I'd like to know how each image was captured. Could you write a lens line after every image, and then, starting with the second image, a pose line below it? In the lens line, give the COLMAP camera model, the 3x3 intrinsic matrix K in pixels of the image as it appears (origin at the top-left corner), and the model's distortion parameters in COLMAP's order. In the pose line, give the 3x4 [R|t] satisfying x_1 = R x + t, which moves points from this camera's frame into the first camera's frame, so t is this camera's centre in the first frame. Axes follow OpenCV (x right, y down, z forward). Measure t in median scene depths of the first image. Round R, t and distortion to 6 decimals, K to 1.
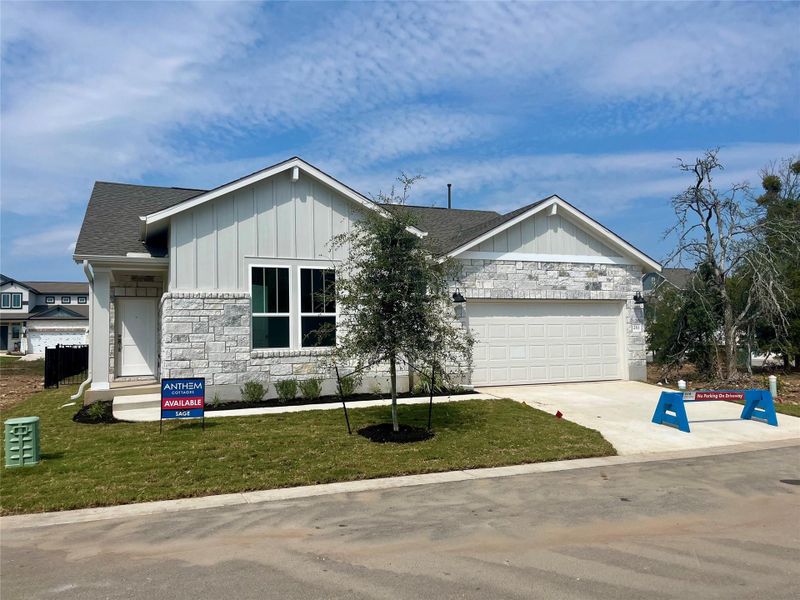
lens RADIAL K [[606.3, 0, 399.8], [0, 606.3, 302.1], [0, 0, 1]] dist [0.076401, -0.114631]
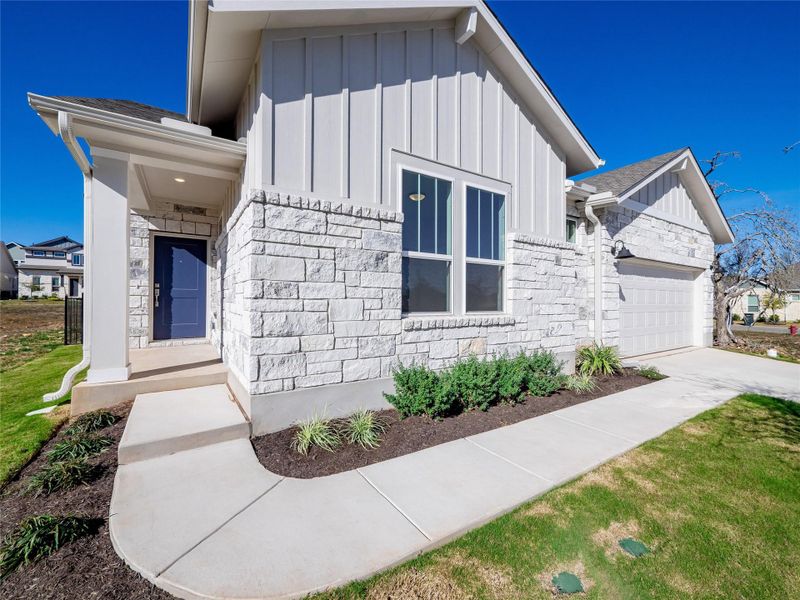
lens RADIAL K [[339.5, 0, 397.1], [0, 339.5, 297.3], [0, 0, 1]] dist [-0.003704, -0.000077]
pose [[0.986007, 0.031846, 0.163634, -0.291679], [-0.041566, 0.997547, 0.056321, 0.042984], [-0.161439, -0.062335, 0.984912, 0.674968]]
